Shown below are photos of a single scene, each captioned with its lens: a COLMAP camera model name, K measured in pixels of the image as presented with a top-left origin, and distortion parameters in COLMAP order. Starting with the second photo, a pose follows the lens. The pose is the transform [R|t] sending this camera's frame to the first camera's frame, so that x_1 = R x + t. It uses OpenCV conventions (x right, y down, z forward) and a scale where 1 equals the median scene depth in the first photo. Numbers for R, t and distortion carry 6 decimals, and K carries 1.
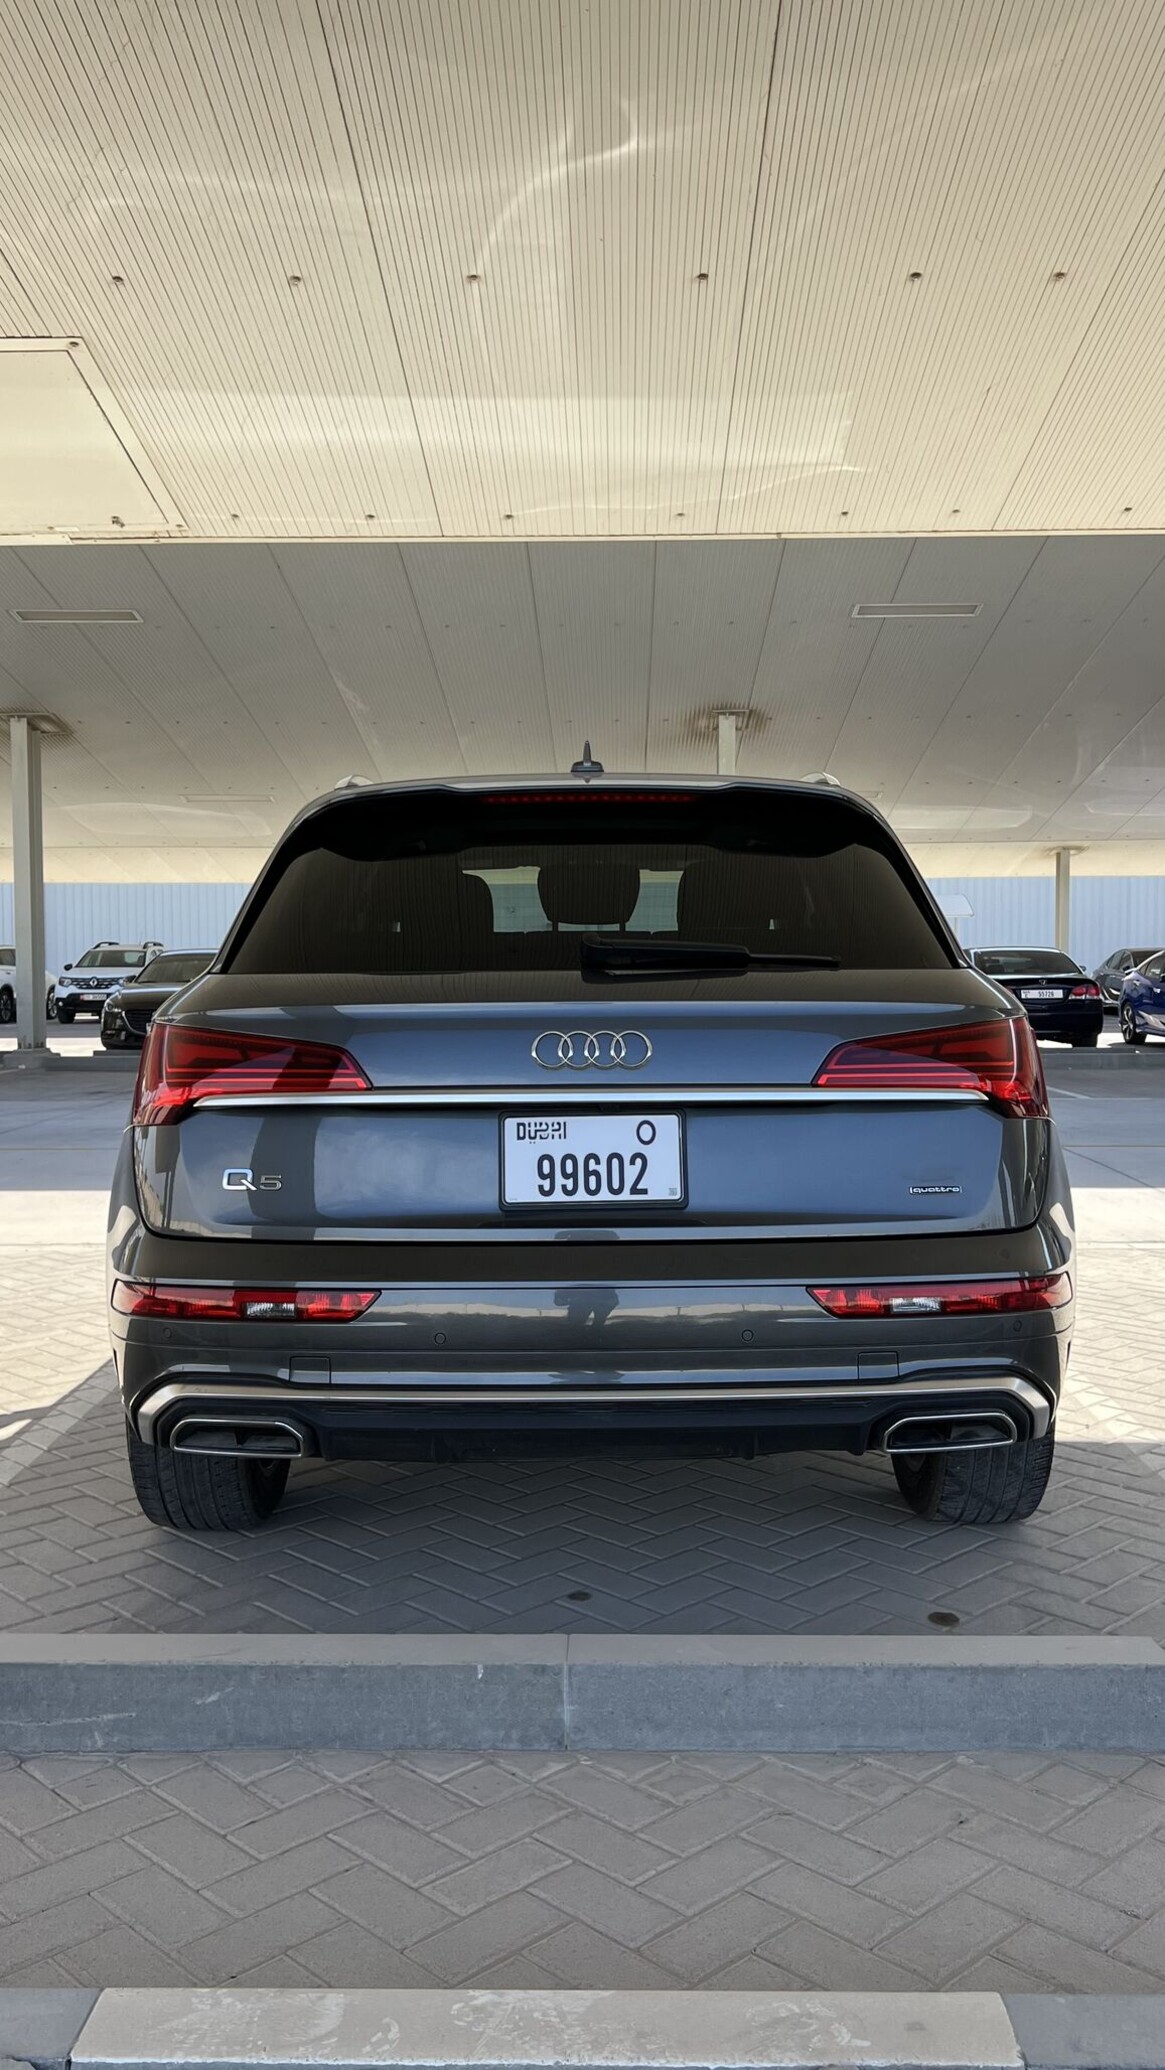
lens RADIAL K [[1752.8, 0, 582.5], [0, 1752.8, 1035.0], [0, 0, 1]] dist [0.091218, -0.209089]
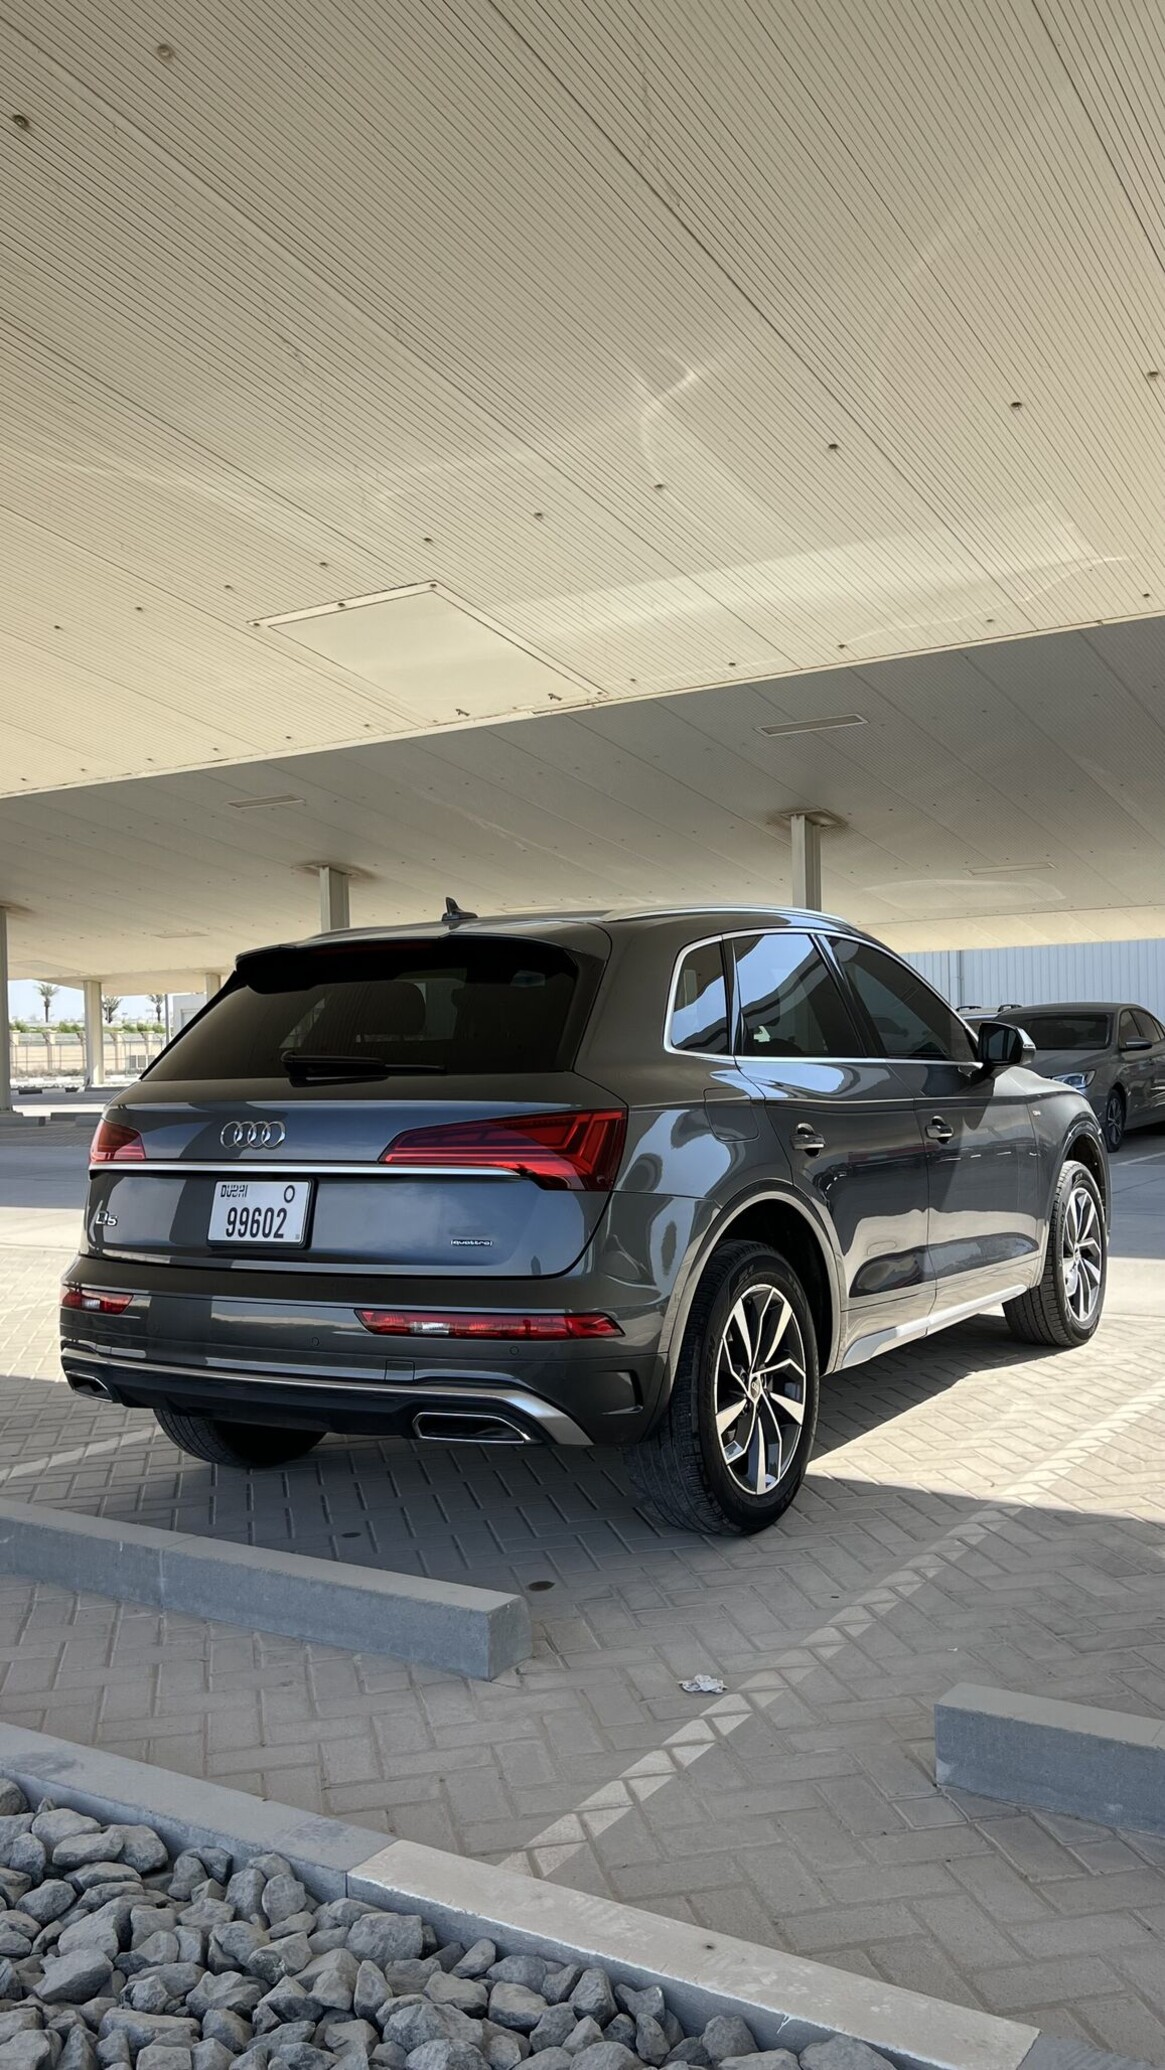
lens RADIAL K [[1752.8, 0, 582.5], [0, 1752.8, 1035.0], [0, 0, 1]] dist [0.091218, -0.209089]
pose [[0.835969, -0.021866, -0.548341, 1.014097], [0.005348, 0.999483, -0.031702, -0.026424], [0.548751, 0.023569, 0.835654, -0.056977]]
